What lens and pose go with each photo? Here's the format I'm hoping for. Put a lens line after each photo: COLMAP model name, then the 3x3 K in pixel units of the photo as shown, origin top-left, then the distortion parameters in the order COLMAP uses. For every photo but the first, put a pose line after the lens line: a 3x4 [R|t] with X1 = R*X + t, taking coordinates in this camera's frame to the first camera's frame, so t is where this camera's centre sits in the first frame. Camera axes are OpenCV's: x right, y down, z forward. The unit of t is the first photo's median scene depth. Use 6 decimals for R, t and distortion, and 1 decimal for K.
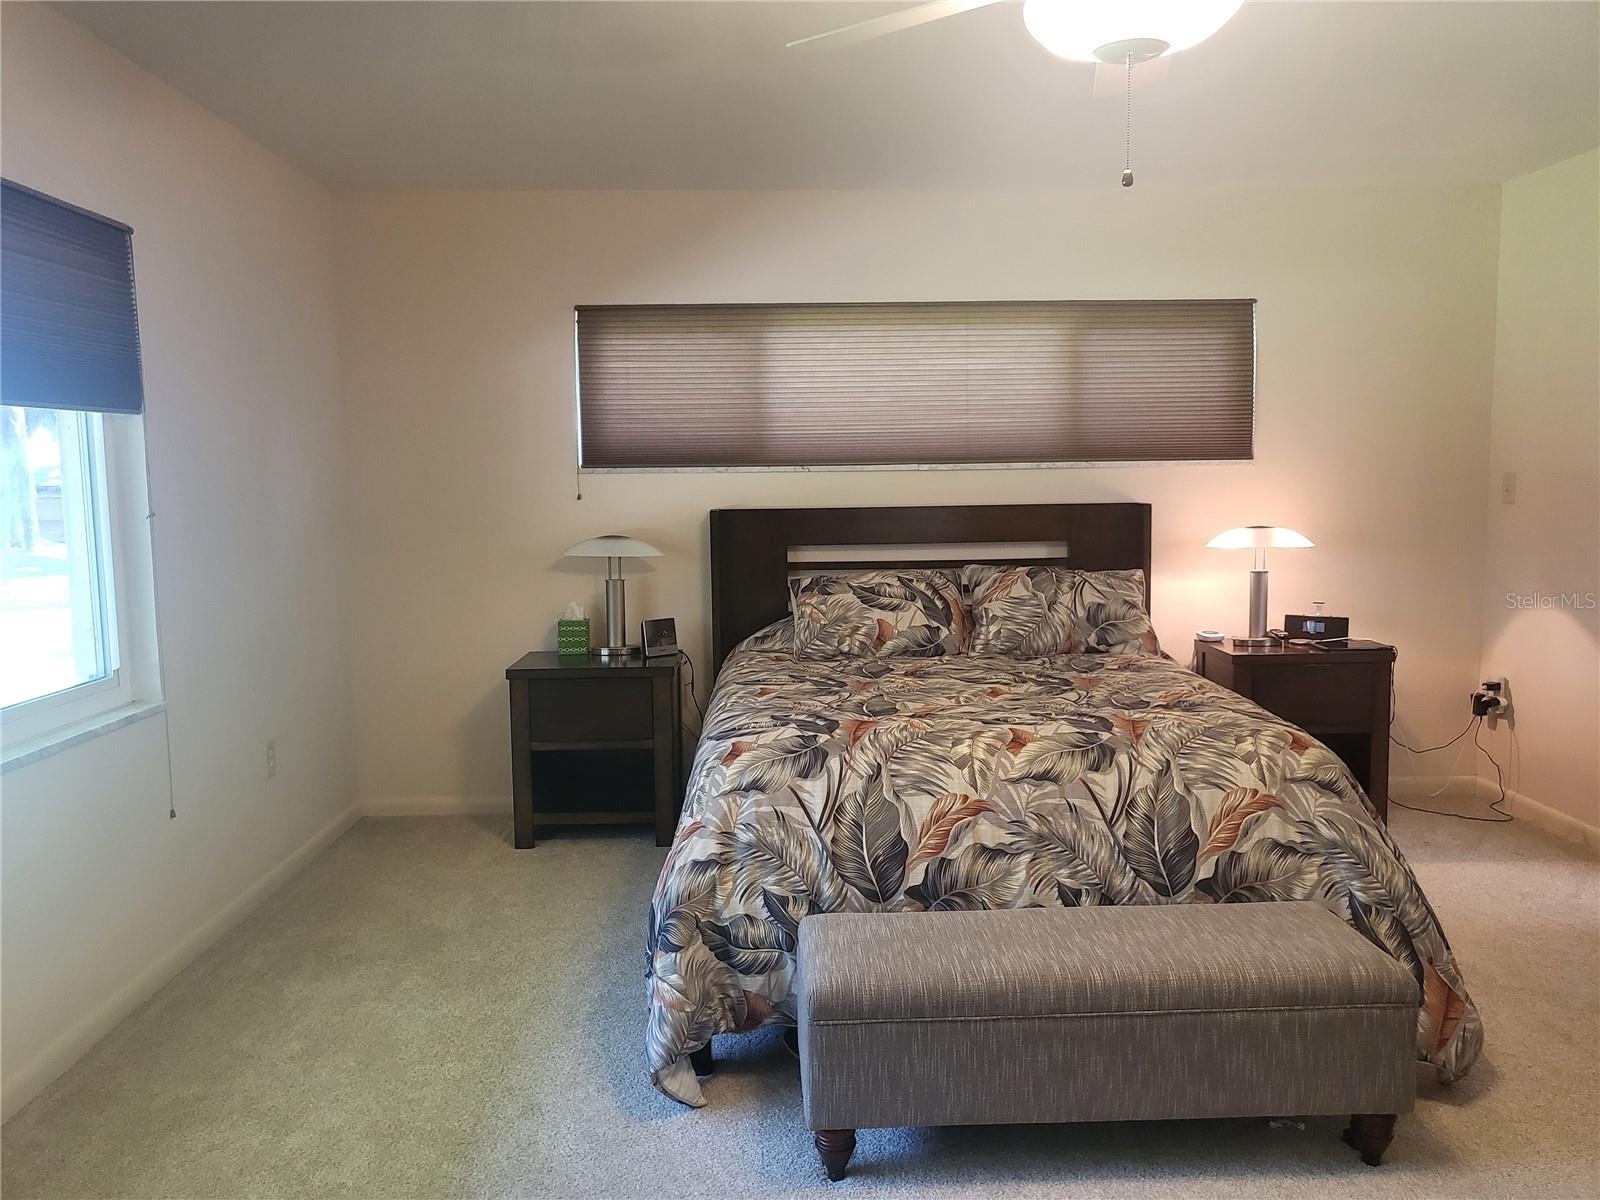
lens RADIAL K [[1229.6, 0, 800.0], [0, 1229.6, 598.6], [0, 0, 1]] dist [0.005045, 0.051674]
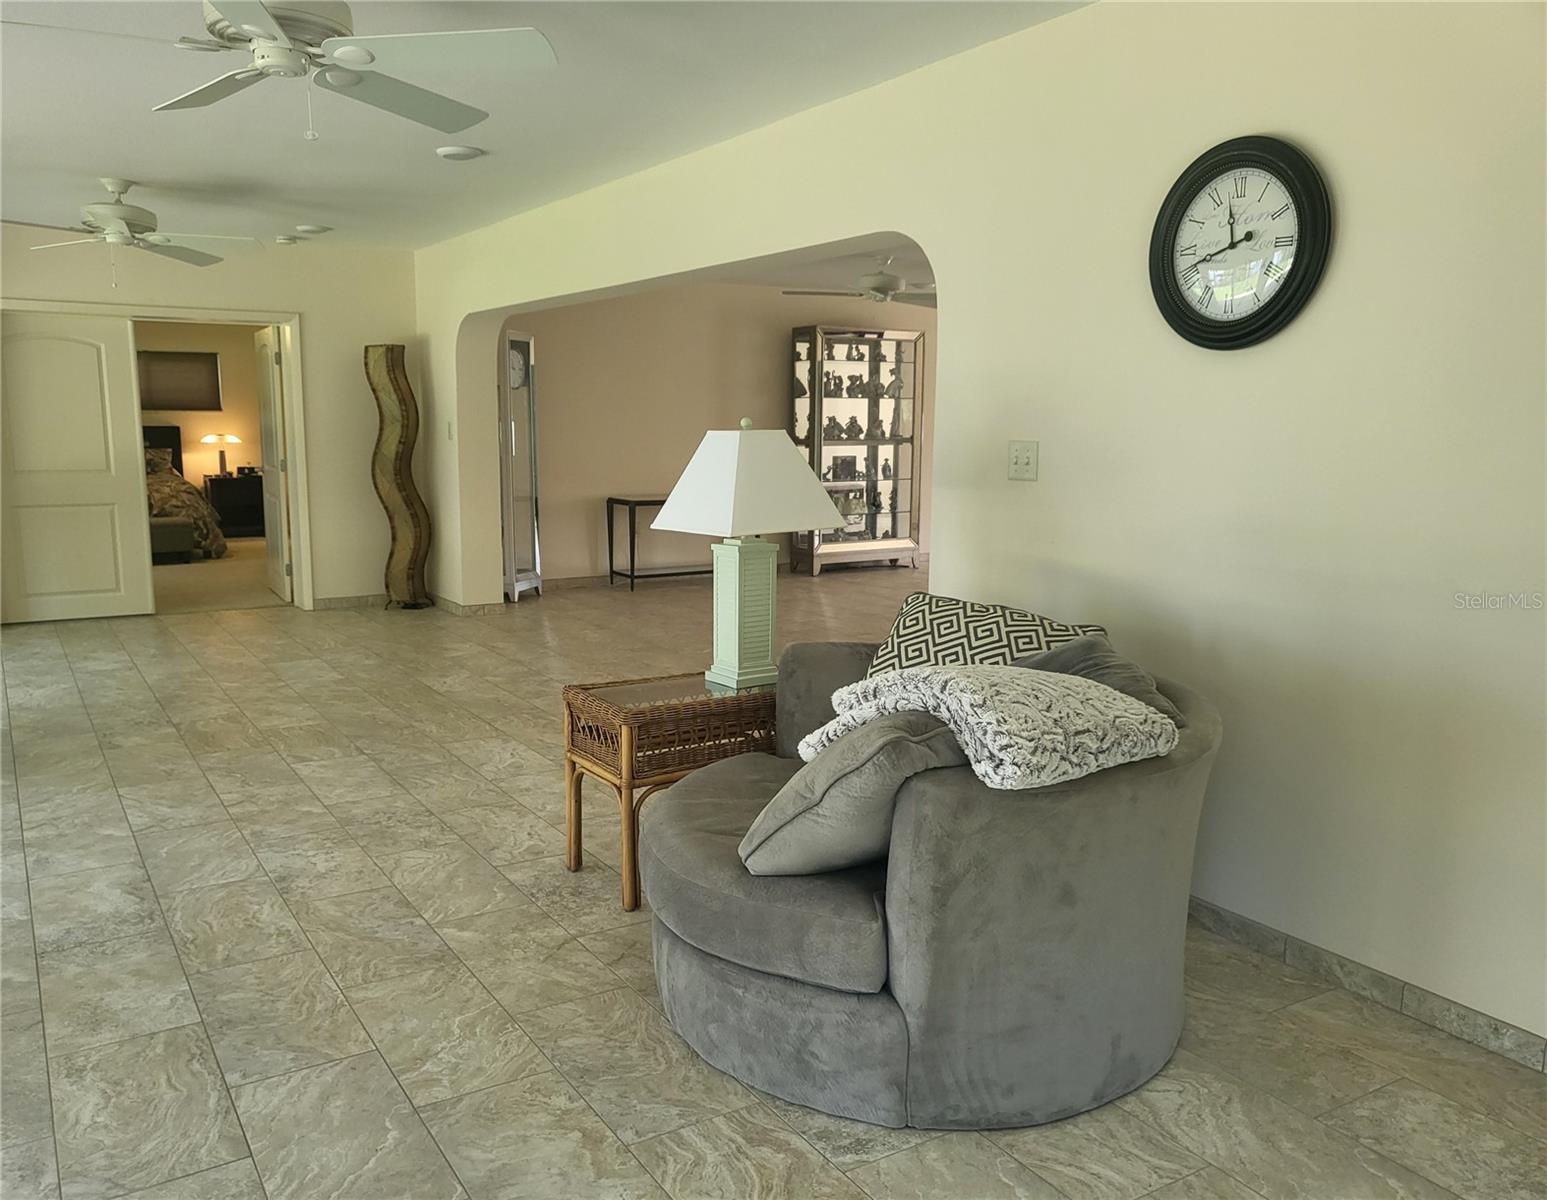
lens RADIAL K [[1231.7, 0, 773.4], [0, 1231.7, 599.8], [0, 0, 1]] dist [0.016977, 0.025786]
pose [[0.858398, -0.060566, 0.509396, -0.012302], [0.040553, 0.997910, 0.050312, 0.228571], [-0.511378, -0.022530, 0.859060, -2.112947]]
